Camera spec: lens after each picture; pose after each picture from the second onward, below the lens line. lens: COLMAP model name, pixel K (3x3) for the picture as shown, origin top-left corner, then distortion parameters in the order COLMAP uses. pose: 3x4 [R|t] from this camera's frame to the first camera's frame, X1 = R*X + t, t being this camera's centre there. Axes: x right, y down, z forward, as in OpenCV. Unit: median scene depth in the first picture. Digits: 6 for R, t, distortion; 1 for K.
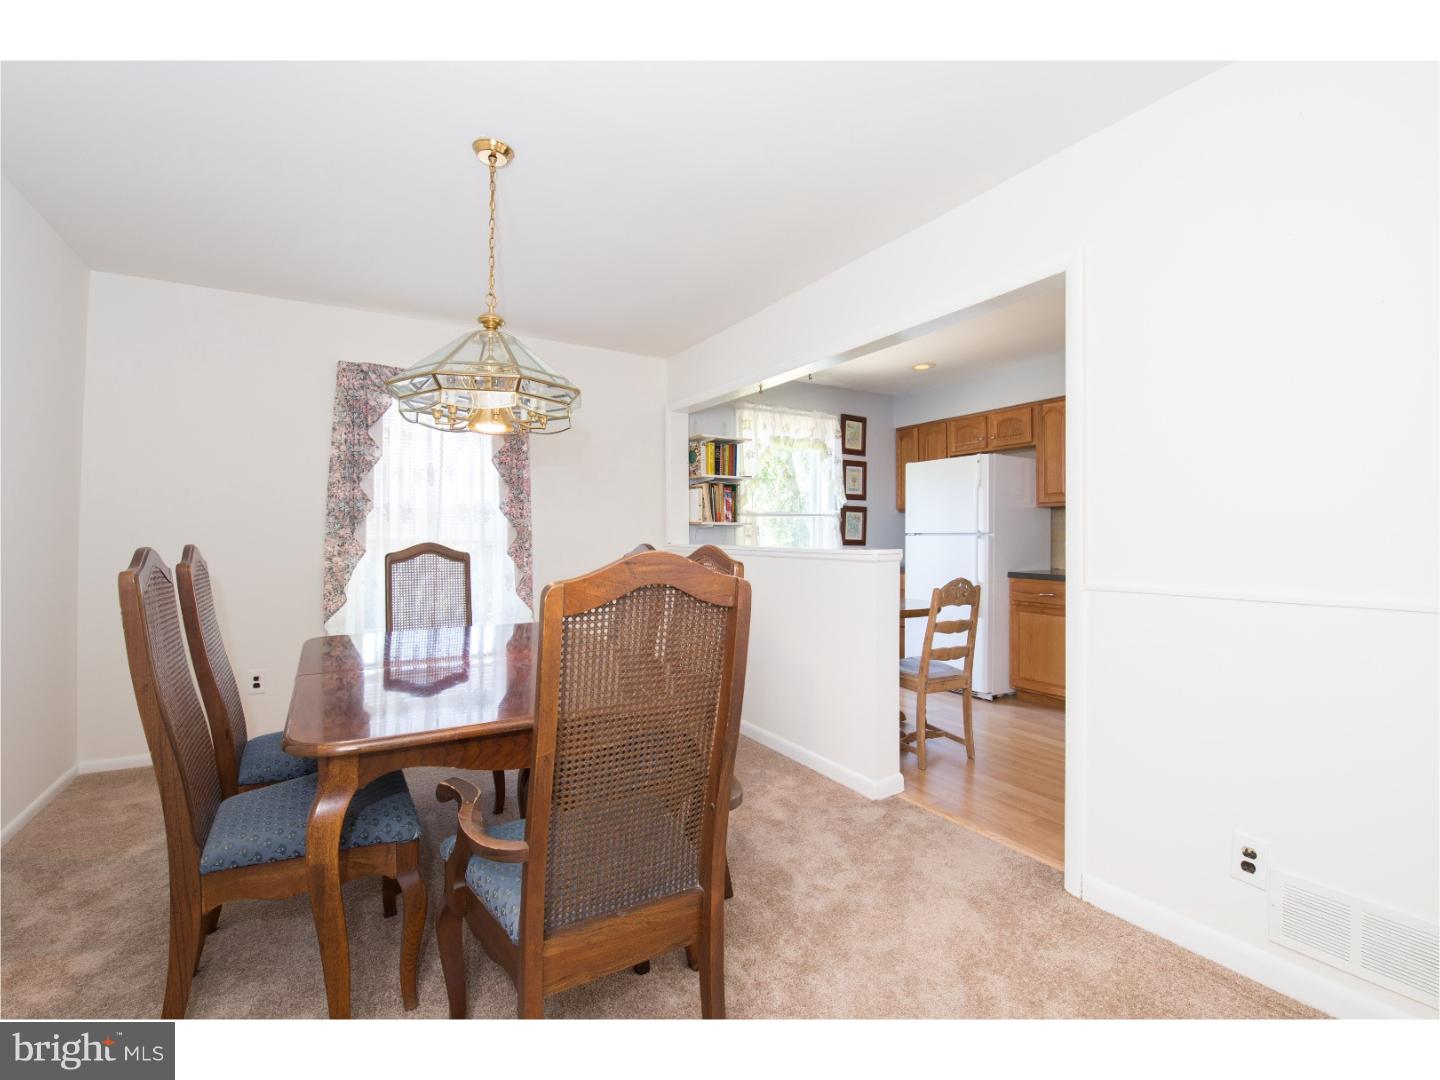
lens RADIAL K [[631.8, 0, 720.6], [0, 631.8, 531.7], [0, 0, 1]] dist [-0.003640, -0.007990]
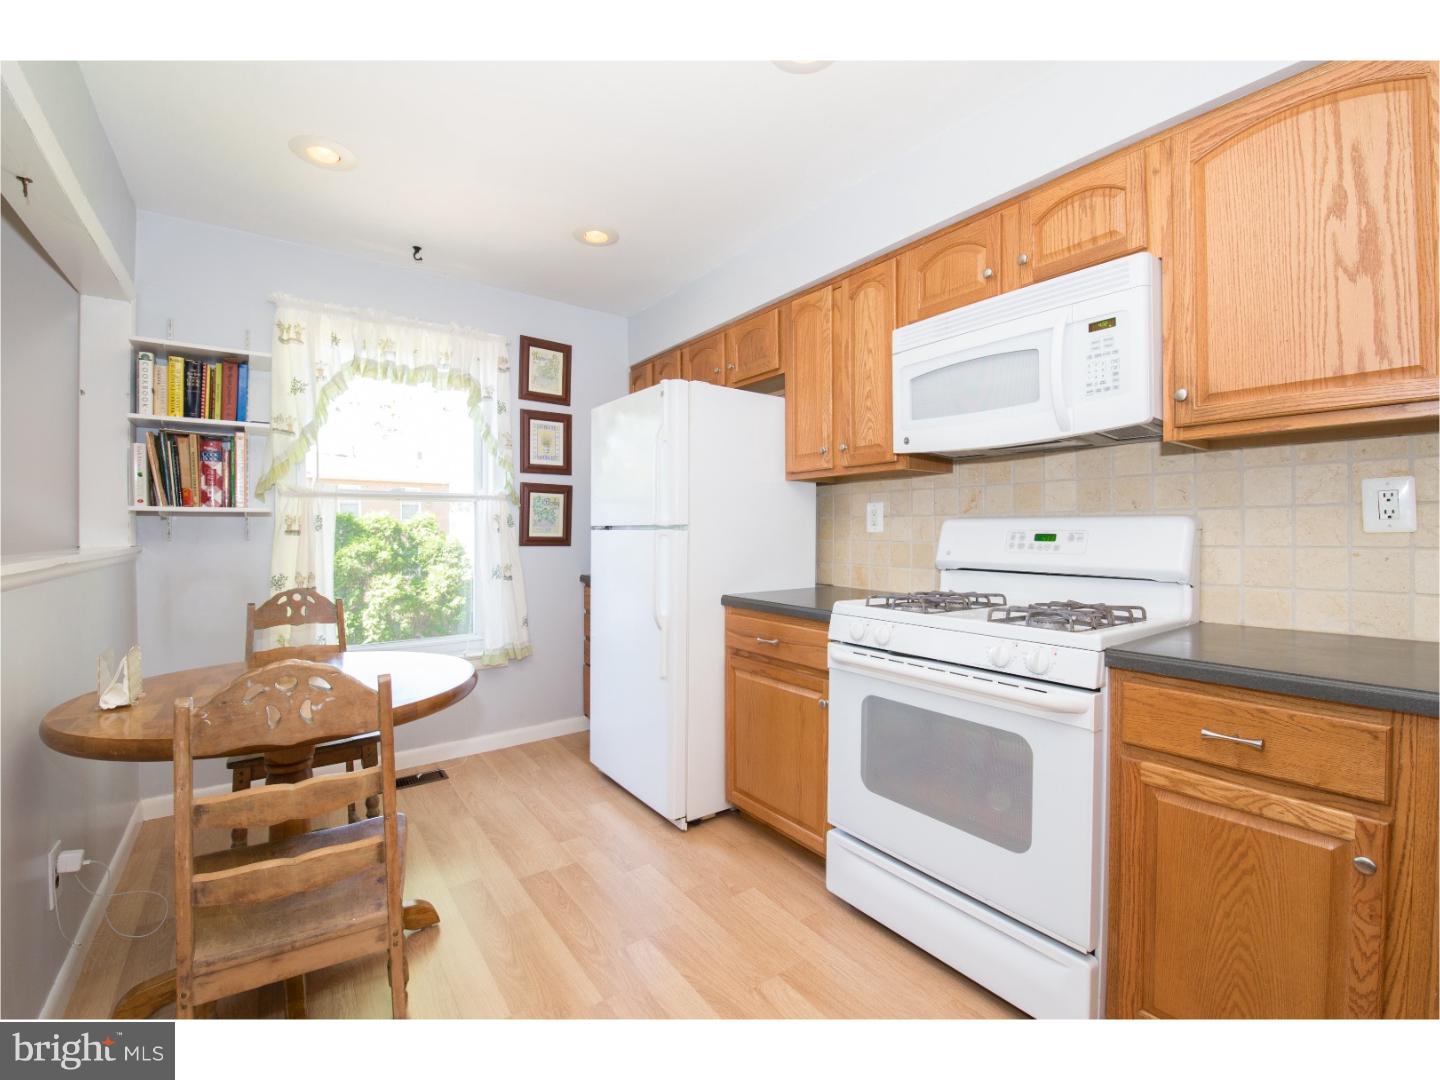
lens RADIAL K [[631.8, 0, 714.5], [0, 631.8, 531.0], [0, 0, 1]] dist [-0.003640, -0.007990]
pose [[0.996761, -0.002302, 0.080383, 0.357940], [0.001643, 0.999964, 0.008275, 0.001744], [-0.080399, -0.008116, 0.996730, 0.393720]]
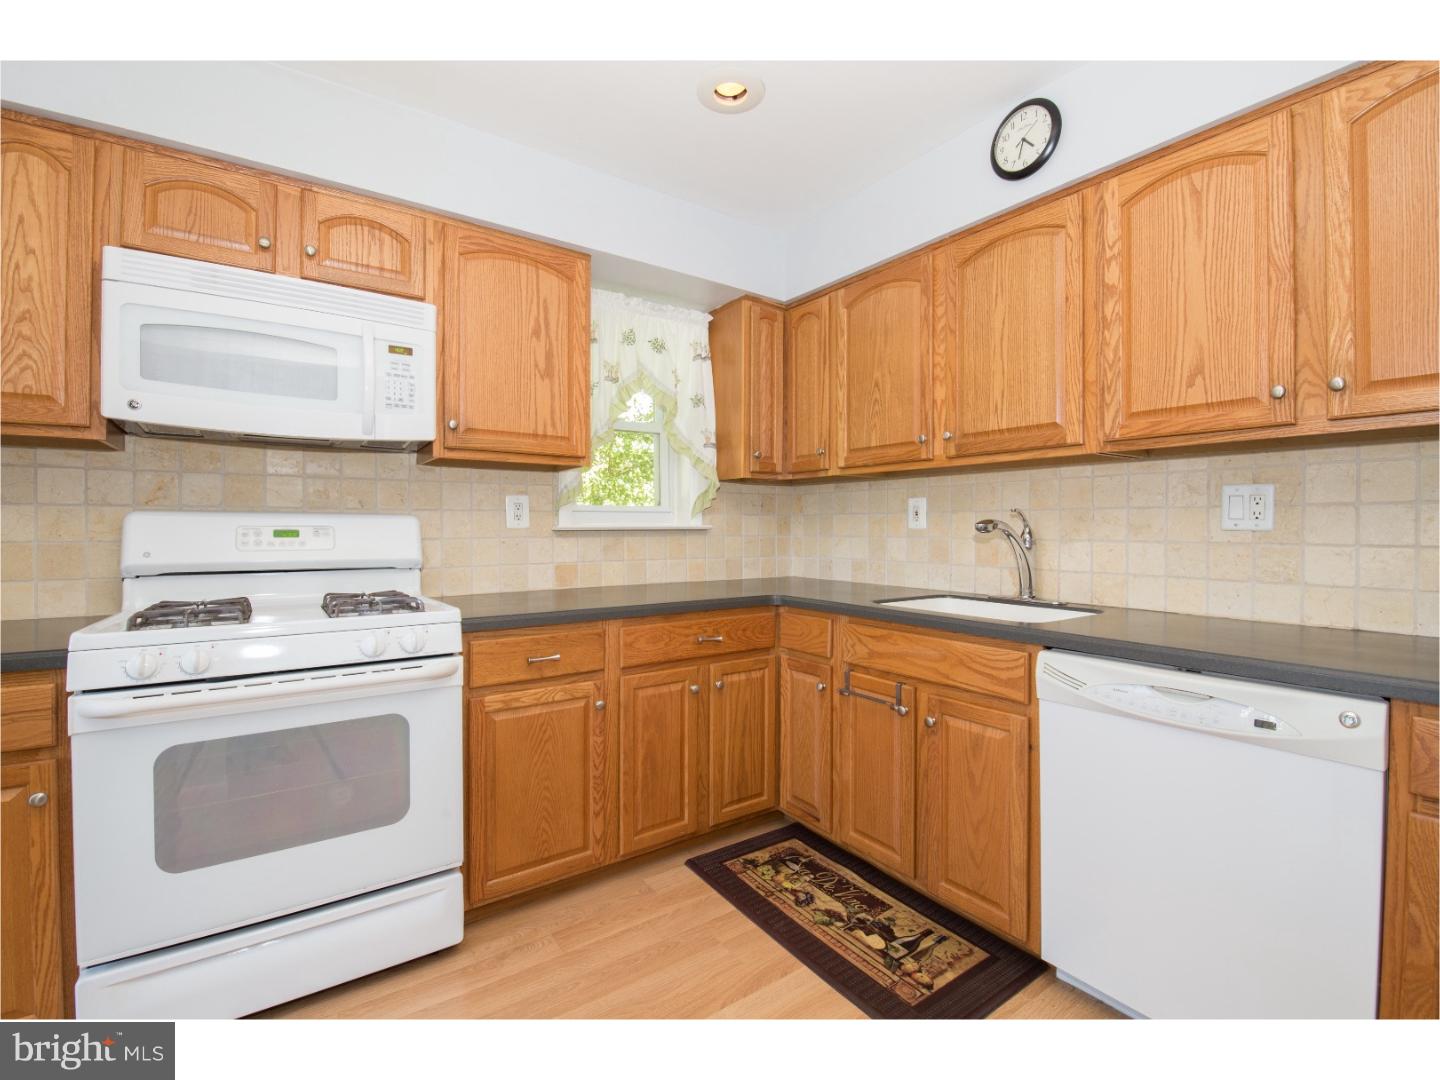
lens RADIAL K [[631.8, 0, 717.4], [0, 631.8, 530.7], [0, 0, 1]] dist [-0.003640, -0.007990]
pose [[-0.063682, -0.002825, 0.997966, 0.194265], [-0.007846, 0.999967, 0.002330, 0.004803], [-0.997939, -0.007681, -0.063702, 0.532938]]
